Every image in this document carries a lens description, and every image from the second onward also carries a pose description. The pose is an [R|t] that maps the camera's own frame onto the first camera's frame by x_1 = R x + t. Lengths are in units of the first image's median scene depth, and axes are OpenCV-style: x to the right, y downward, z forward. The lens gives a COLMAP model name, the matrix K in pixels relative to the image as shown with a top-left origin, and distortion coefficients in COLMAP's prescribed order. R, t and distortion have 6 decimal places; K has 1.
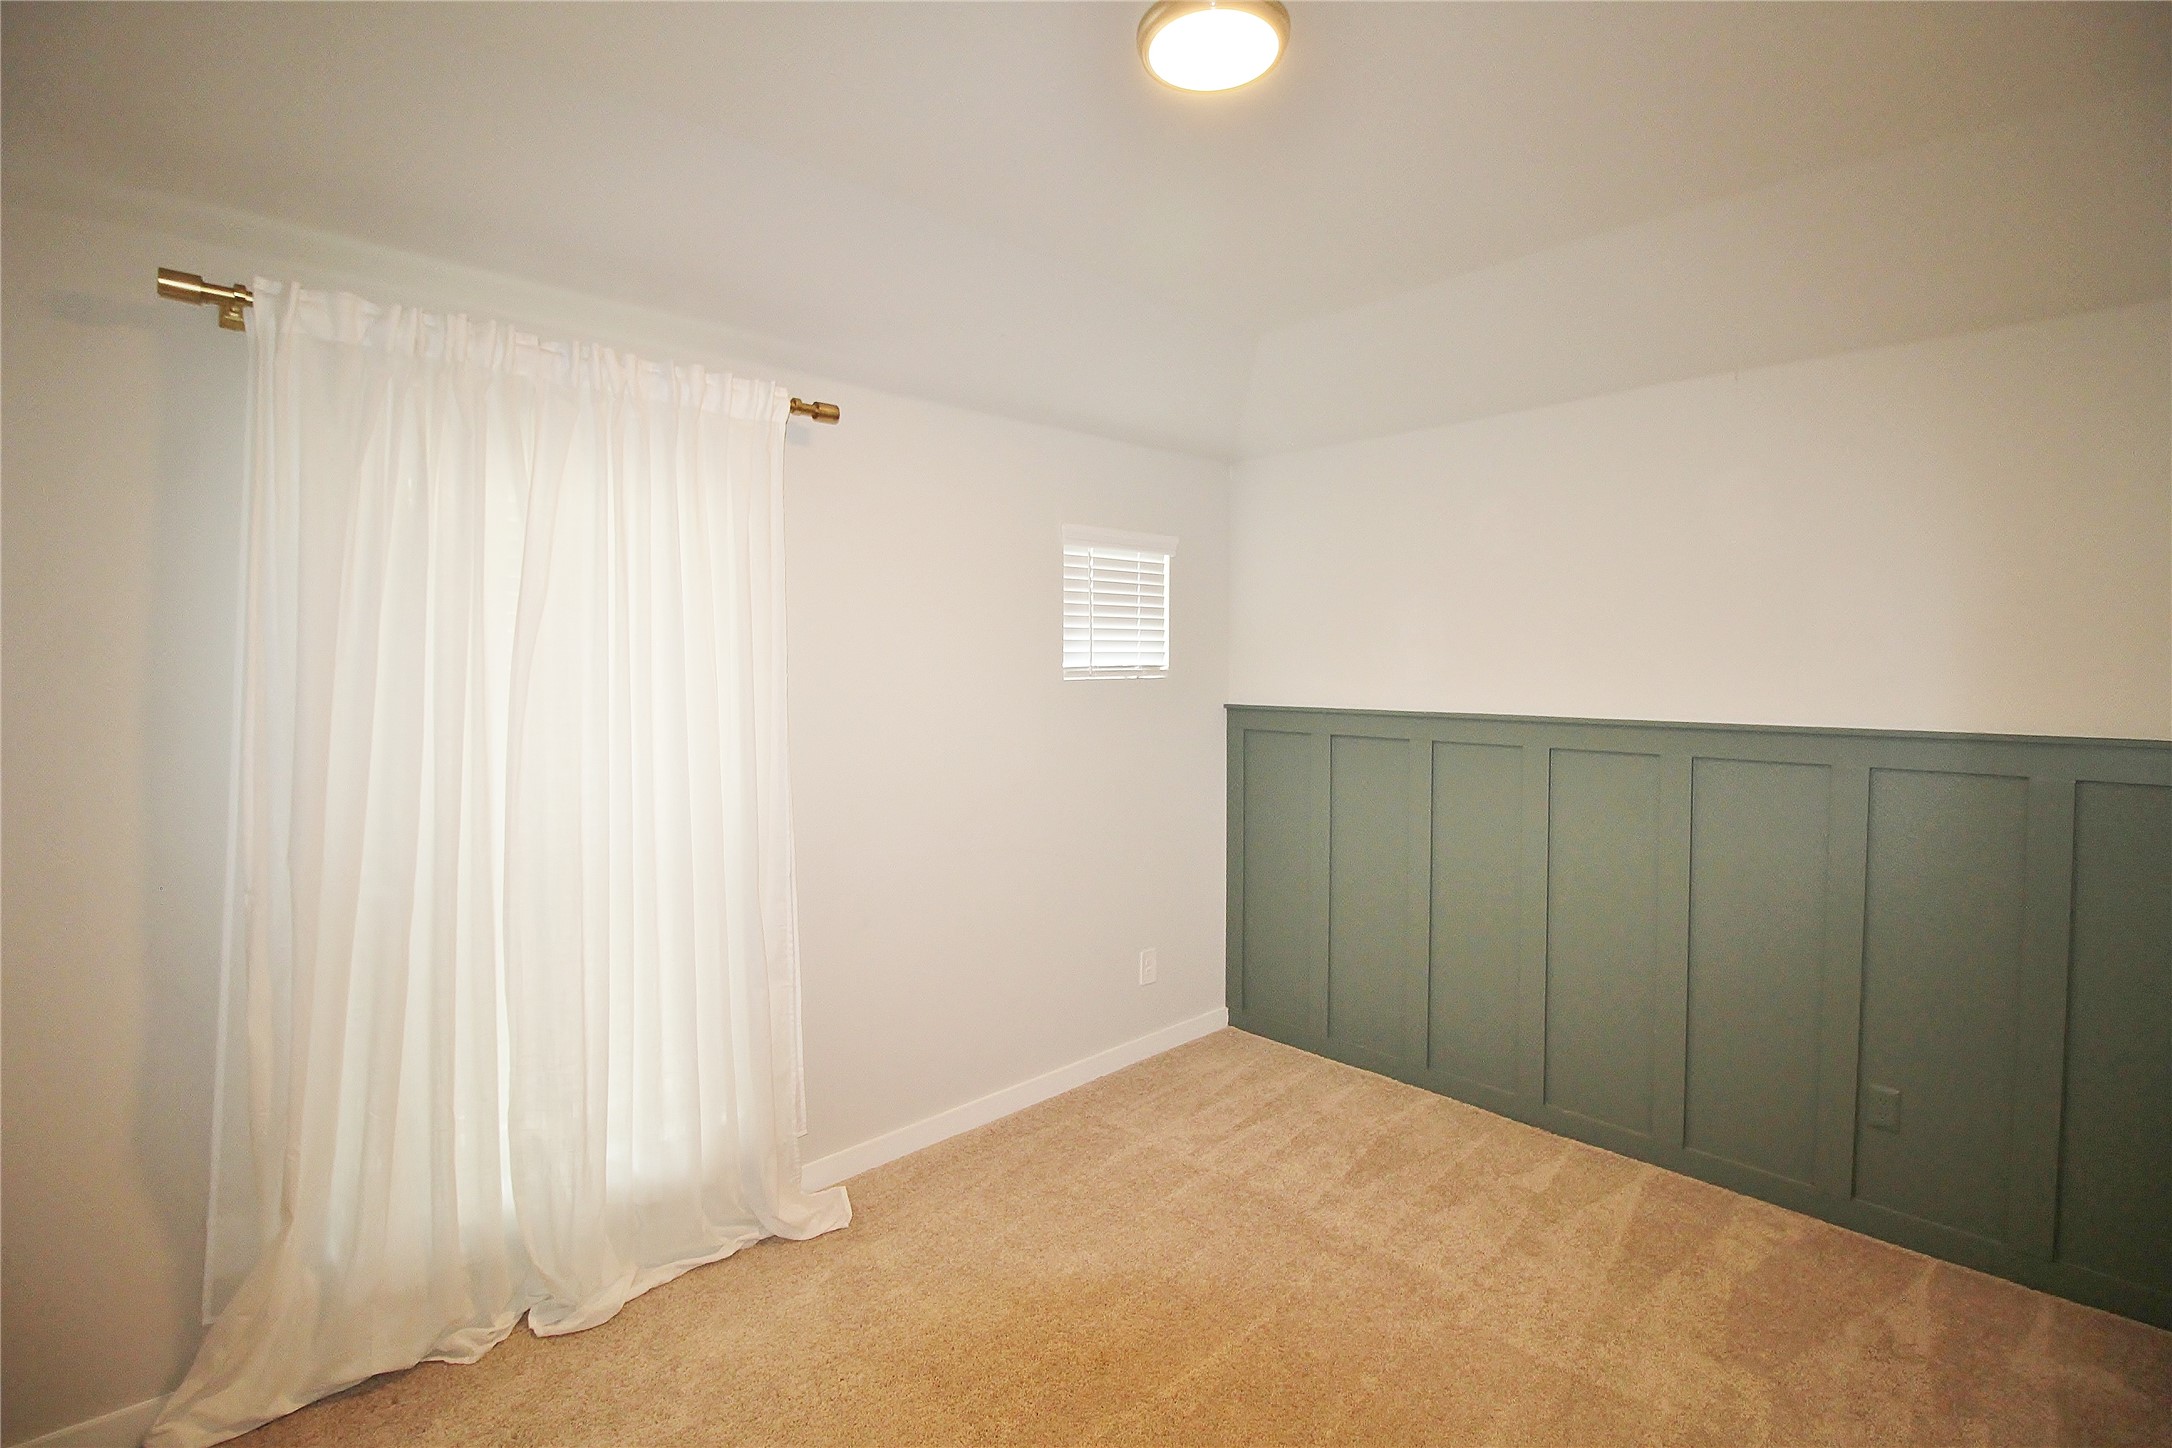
lens RADIAL K [[1002.8, 0, 1081.7], [0, 1002.8, 693.9], [0, 0, 1]] dist [-0.001019, -0.014242]
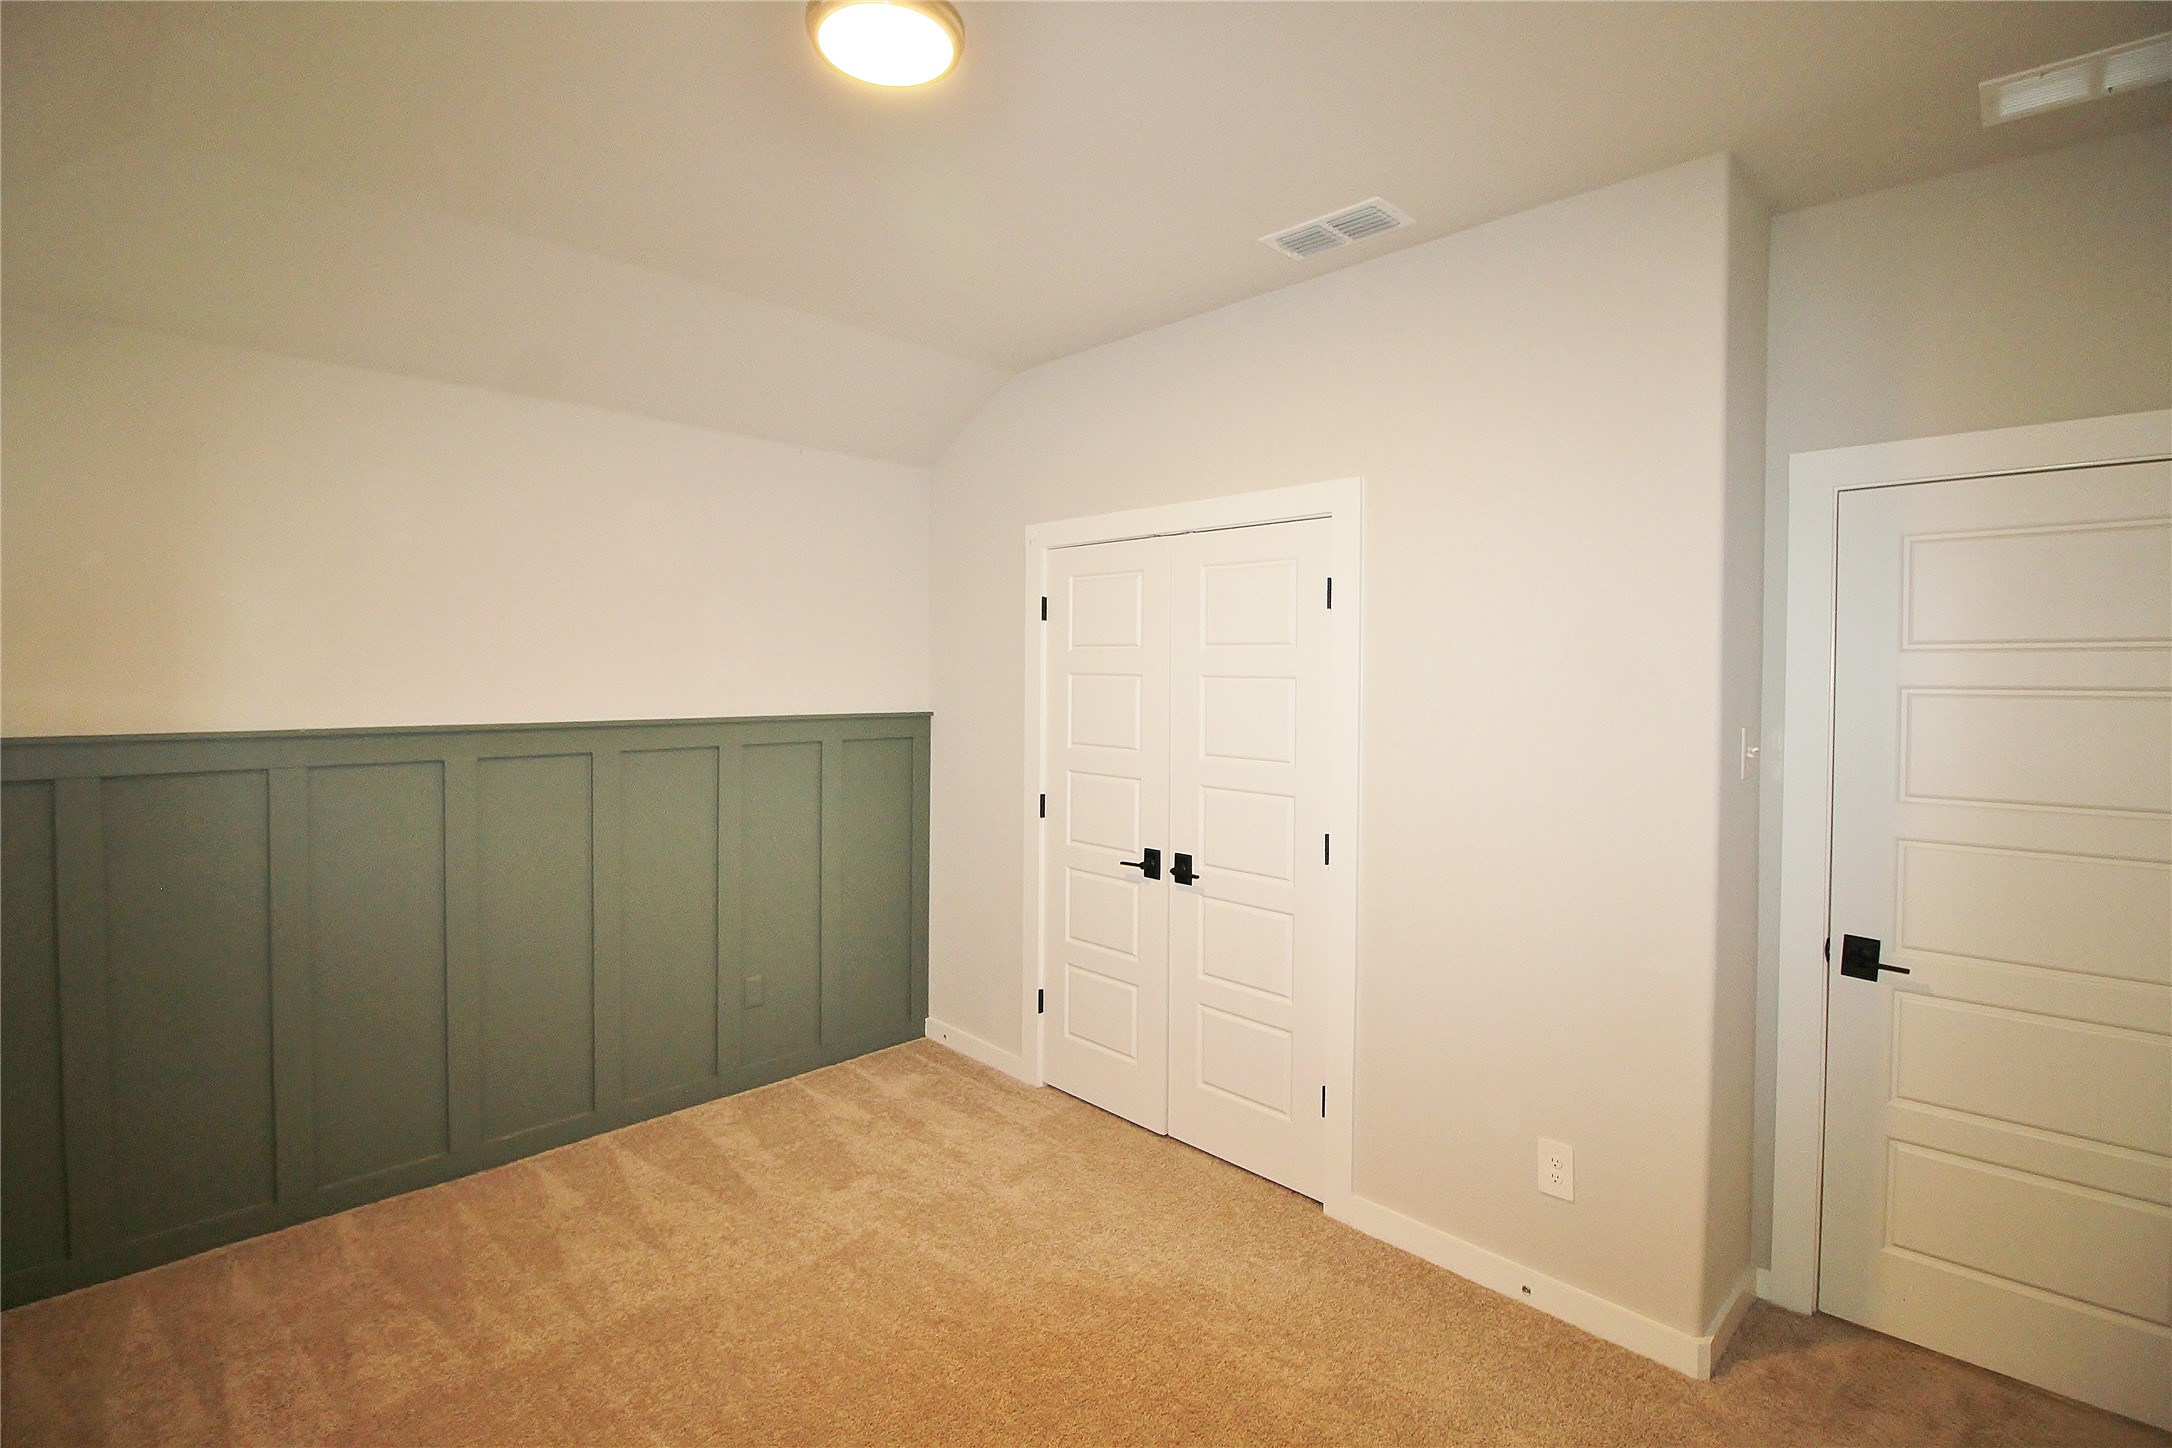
lens RADIAL K [[968.2, 0, 1116.6], [0, 968.2, 680.1], [0, 0, 1]] dist [-0.000290, -0.012823]
pose [[-0.035823, -0.013991, 0.999260, -0.519495], [0.027228, 0.999517, 0.014971, -0.019562], [-0.998987, 0.027744, -0.035425, 0.502609]]
